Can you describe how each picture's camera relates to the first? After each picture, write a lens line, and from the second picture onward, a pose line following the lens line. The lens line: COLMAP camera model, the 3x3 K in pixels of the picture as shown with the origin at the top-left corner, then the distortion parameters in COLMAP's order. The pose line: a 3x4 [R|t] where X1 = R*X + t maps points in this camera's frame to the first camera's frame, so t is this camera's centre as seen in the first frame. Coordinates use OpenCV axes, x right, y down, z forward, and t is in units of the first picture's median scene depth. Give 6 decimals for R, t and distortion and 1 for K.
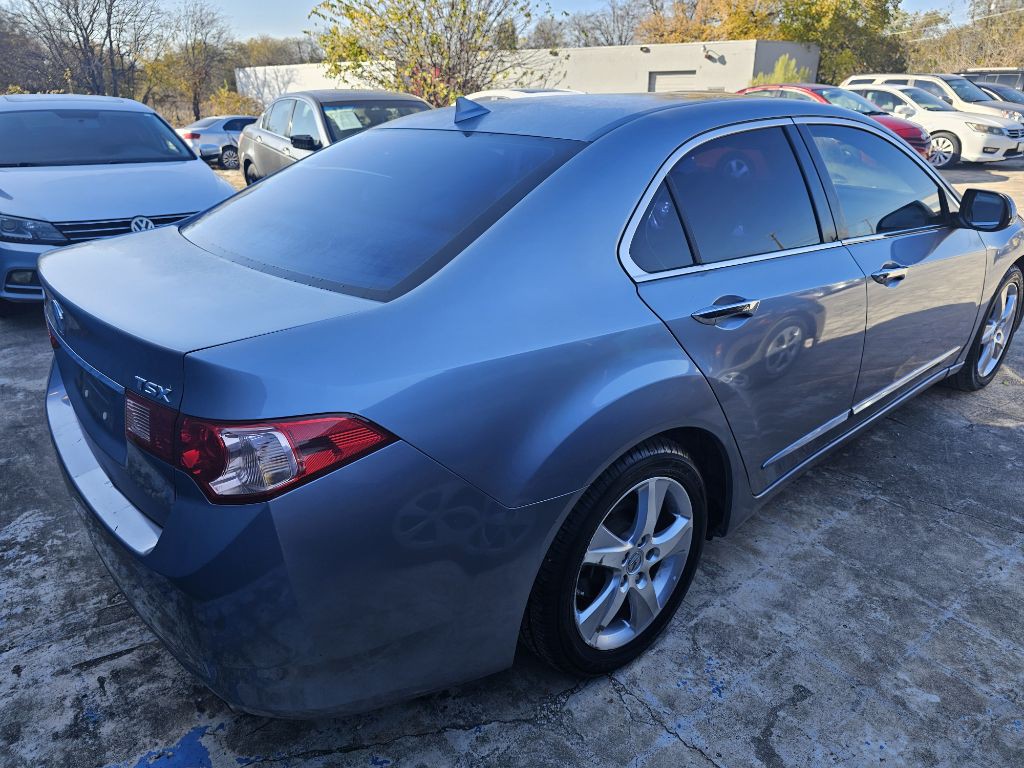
lens RADIAL K [[681.4, 0, 512.0], [0, 681.4, 384.0], [0, 0, 1]] dist [0.025718, -0.020841]
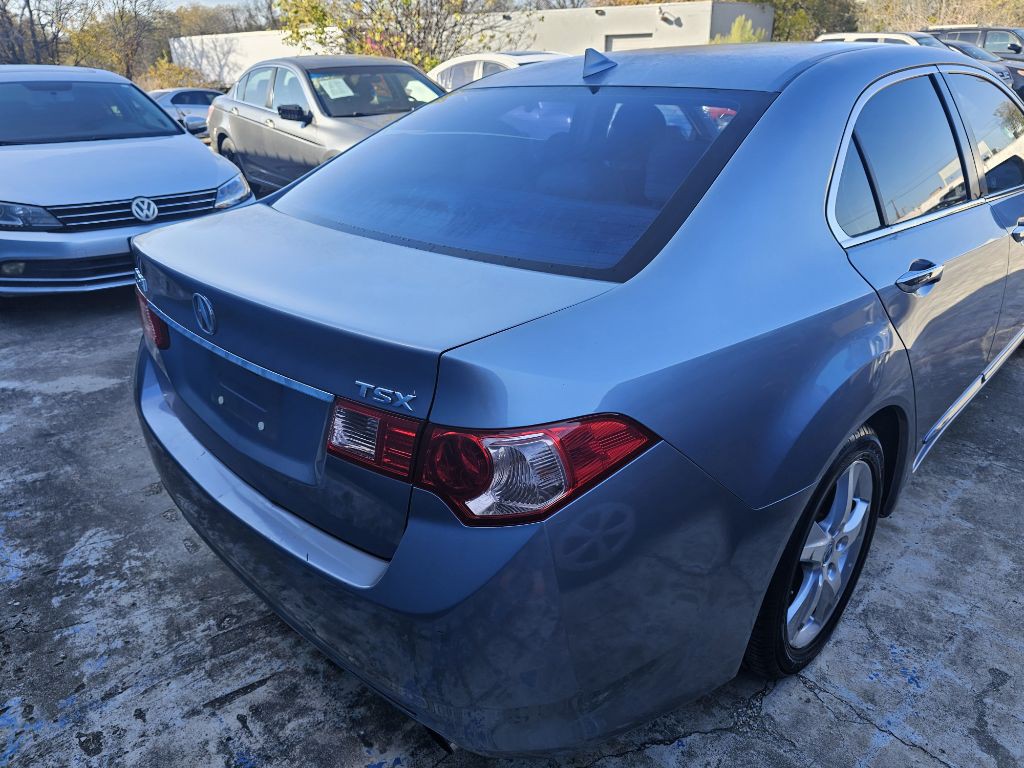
lens RADIAL K [[681.7, 0, 517.1], [0, 681.7, 389.3], [0, 0, 1]] dist [0.036076, -0.029532]
pose [[0.996836, -0.047542, 0.063693, -0.204887], [0.044640, 0.997933, 0.046227, -0.016012], [-0.065759, -0.043237, 0.996898, 0.075488]]
